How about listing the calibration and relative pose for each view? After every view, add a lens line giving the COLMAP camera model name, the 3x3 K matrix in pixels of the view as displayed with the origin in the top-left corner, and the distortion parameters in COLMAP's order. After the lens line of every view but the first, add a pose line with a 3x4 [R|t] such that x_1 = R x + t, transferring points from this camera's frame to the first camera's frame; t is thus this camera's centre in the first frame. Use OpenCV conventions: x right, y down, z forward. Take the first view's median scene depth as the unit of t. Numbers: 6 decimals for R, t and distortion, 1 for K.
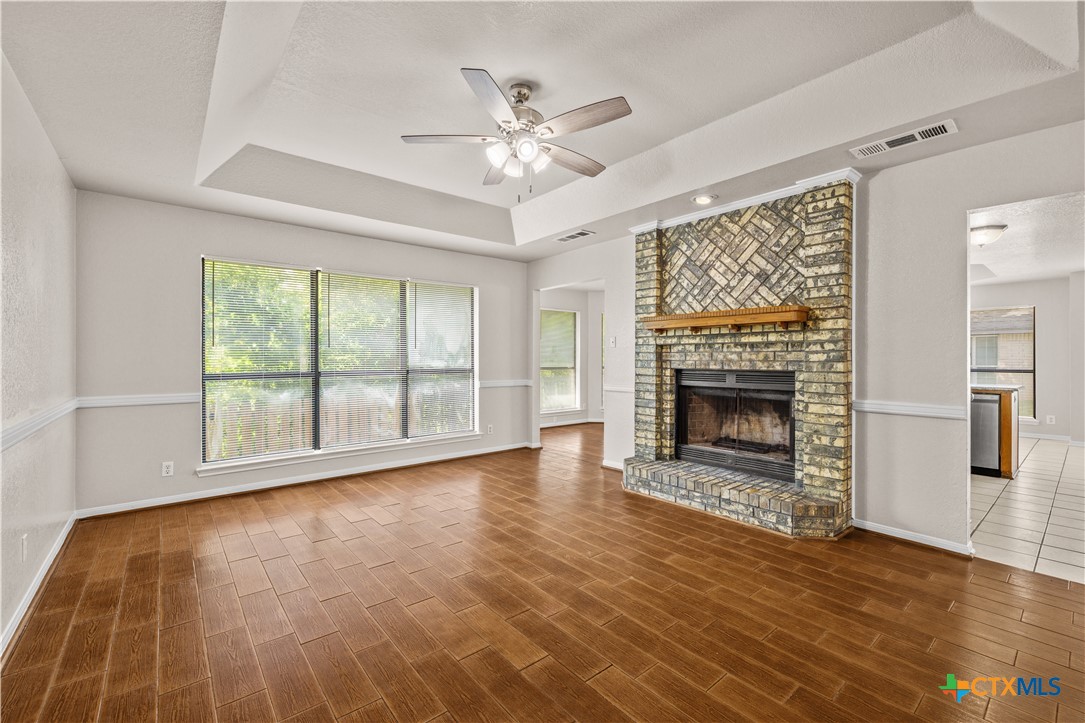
lens RADIAL K [[458.2, 0, 537.4], [0, 458.2, 358.6], [0, 0, 1]] dist [0.000752, 0.000521]
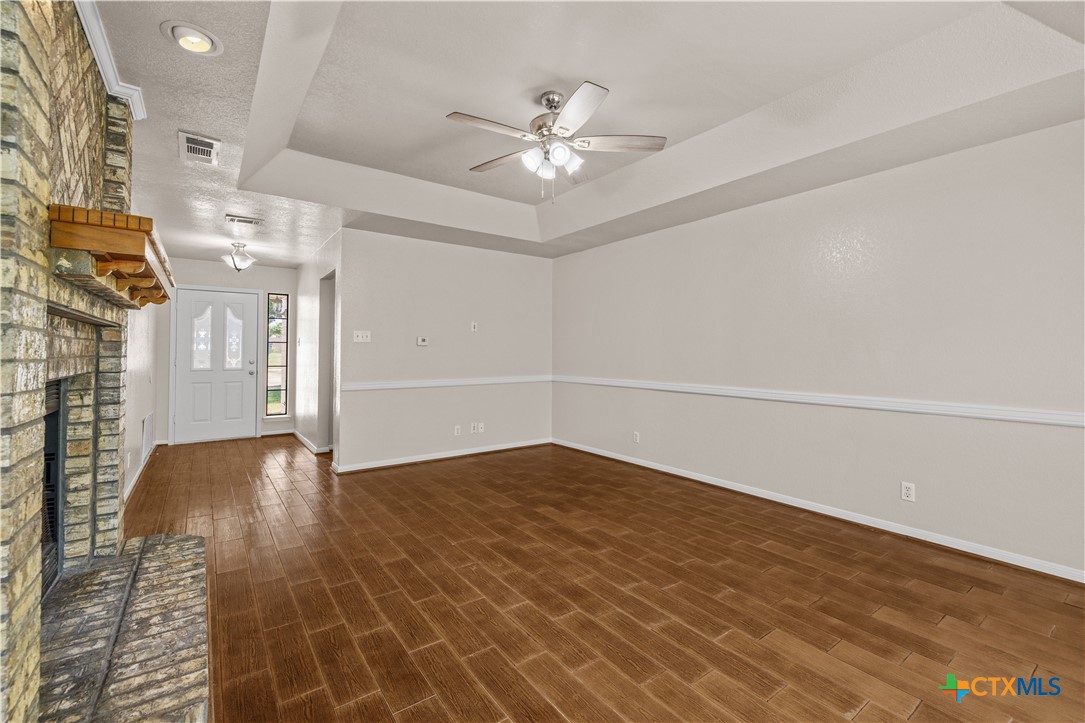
lens RADIAL K [[458.2, 0, 546.2], [0, 458.2, 344.5], [0, 0, 1]] dist [0.000752, 0.000521]
pose [[-0.998818, -0.003148, 0.048513, -0.052208], [-0.003941, 0.999860, -0.016264, -0.002693], [-0.048455, -0.016436, -0.998690, 1.393668]]
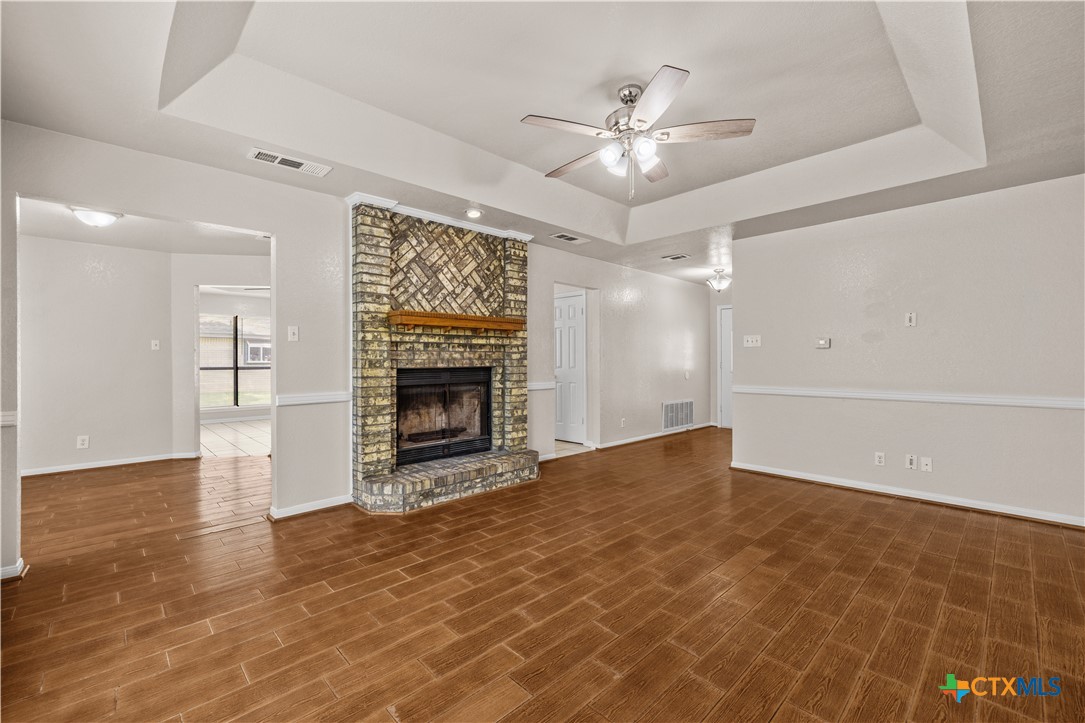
lens RADIAL K [[458.2, 0, 533.0], [0, 458.2, 359.7], [0, 0, 1]] dist [0.000752, 0.000521]
pose [[-0.074705, -0.002938, 0.997201, -0.705915], [0.003593, 0.999988, 0.003216, 0.002952], [-0.997199, 0.003823, -0.074693, 0.884066]]
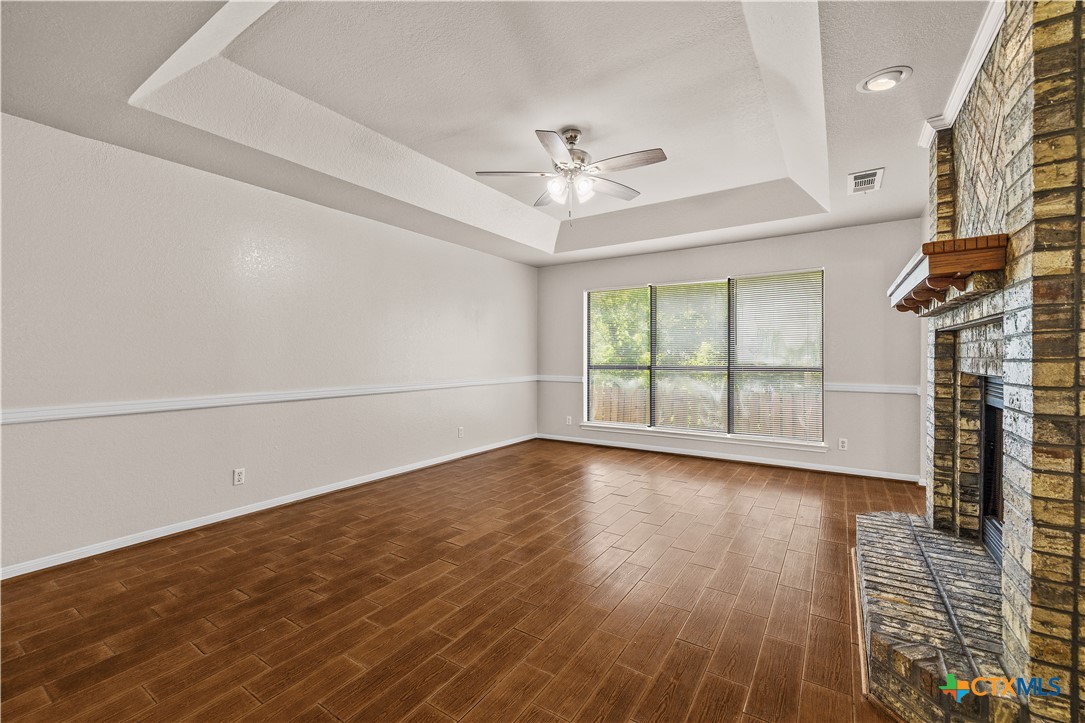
lens RADIAL K [[458.2, 0, 526.9], [0, 458.2, 354.6], [0, 0, 1]] dist [0.000752, 0.000521]
pose [[0.277381, -0.001165, -0.960759, 0.751712], [-0.002914, 0.999994, -0.002054, 0.003237], [0.960756, 0.003369, 0.277375, 0.376607]]
